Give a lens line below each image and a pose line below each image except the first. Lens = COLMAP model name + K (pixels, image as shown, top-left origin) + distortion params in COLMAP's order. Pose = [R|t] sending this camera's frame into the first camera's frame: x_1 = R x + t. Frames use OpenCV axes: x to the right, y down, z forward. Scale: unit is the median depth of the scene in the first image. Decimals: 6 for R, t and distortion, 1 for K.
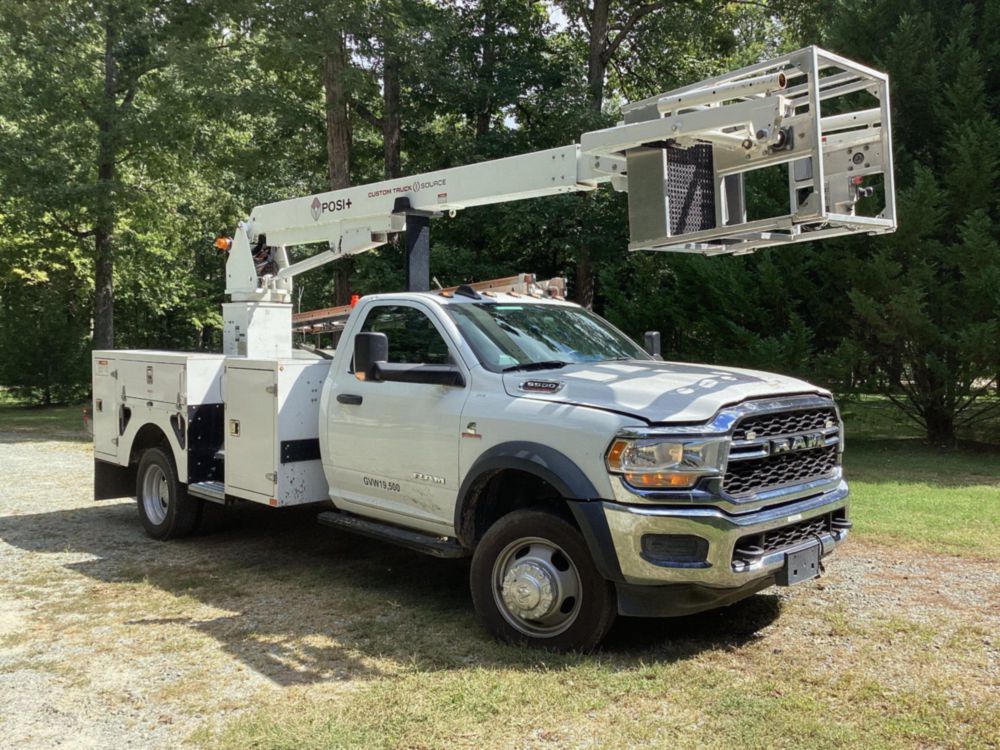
lens RADIAL K [[910.1, 0, 496.6], [0, 910.1, 376.9], [0, 0, 1]] dist [0.121354, -0.243239]
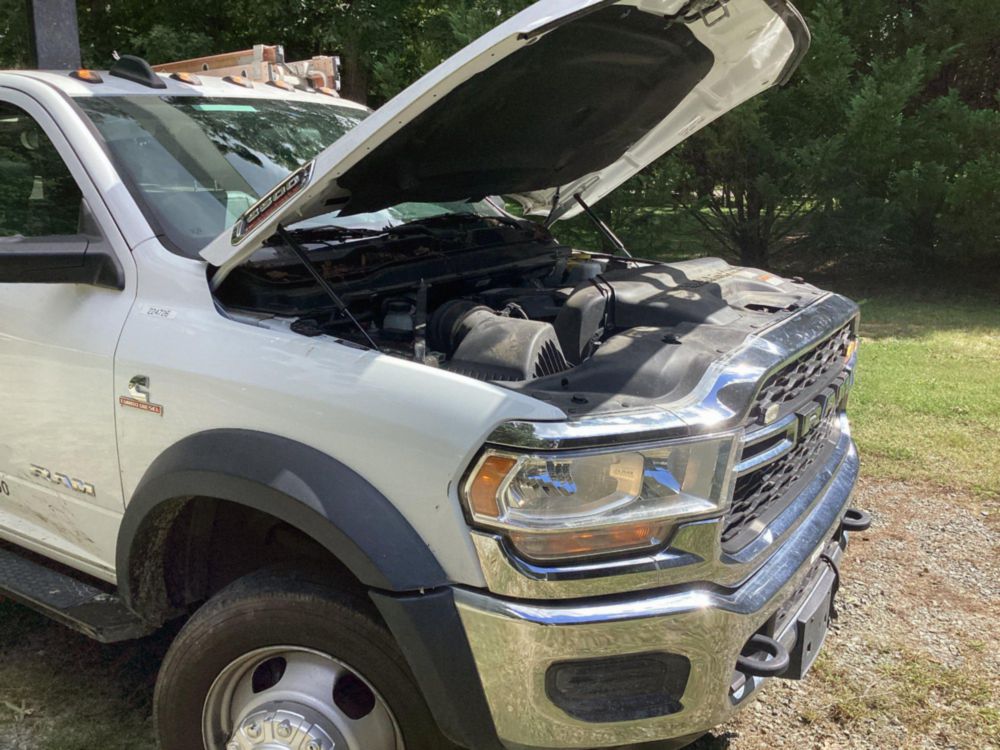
lens RADIAL K [[910.1, 0, 496.6], [0, 910.1, 376.9], [0, 0, 1]] dist [0.121354, -0.243239]
pose [[0.969774, -0.050034, 0.238821, 0.030007], [0.000207, 0.978919, 0.204249, -0.036061], [-0.244006, -0.198026, 0.949340, 0.474155]]
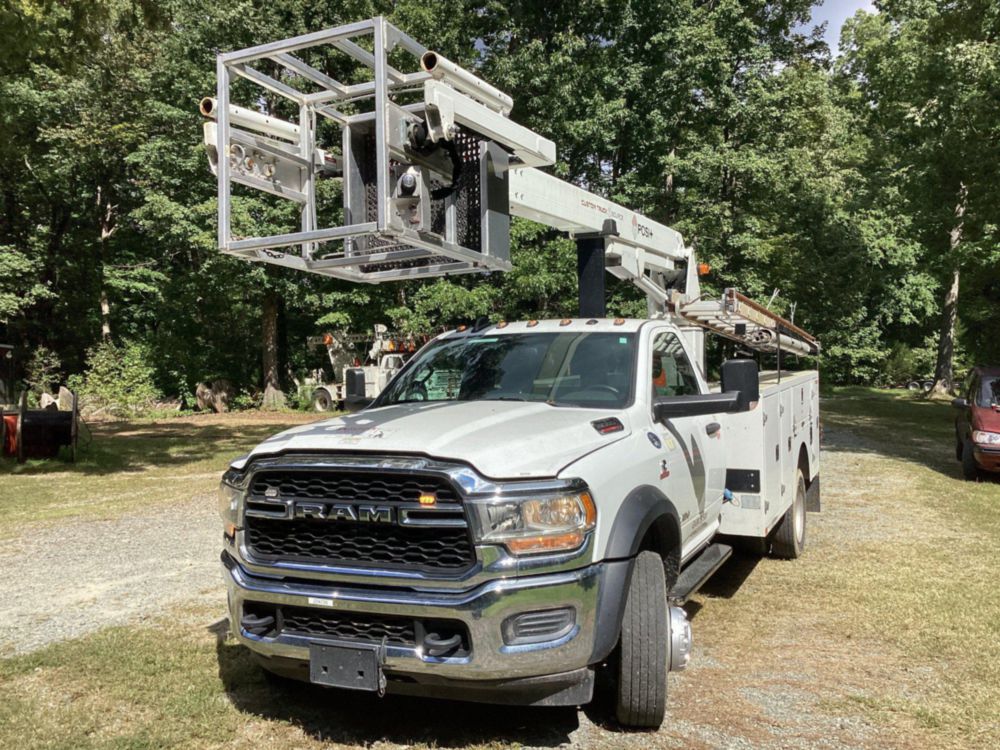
lens RADIAL K [[910.1, 0, 496.6], [0, 910.1, 376.9], [0, 0, 1]] dist [0.121354, -0.243239]
pose [[0.360030, 0.013541, -0.932842, 0.922770], [-0.016140, 0.999835, 0.008284, -0.046689], [0.932801, 0.012074, 0.360189, 0.682887]]
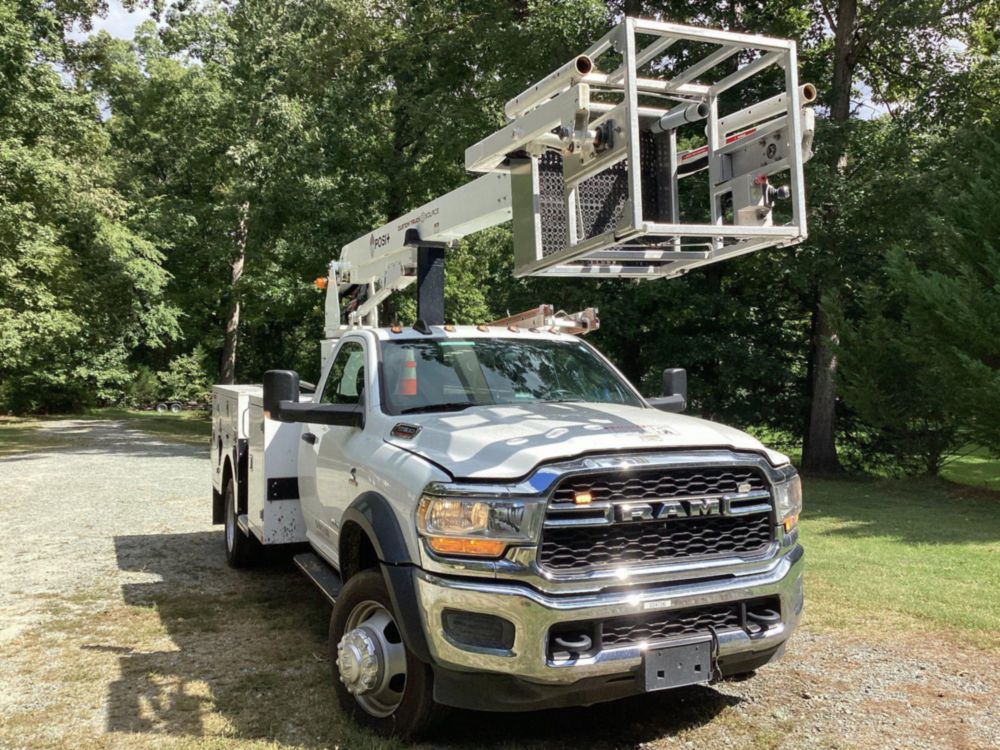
lens RADIAL K [[910.1, 0, 496.6], [0, 910.1, 376.9], [0, 0, 1]] dist [0.121354, -0.243239]
pose [[0.935596, 0.003918, -0.353052, 0.381248], [-0.016321, 0.999349, -0.032161, -0.013192], [0.352696, 0.035852, 0.935051, 0.160956]]
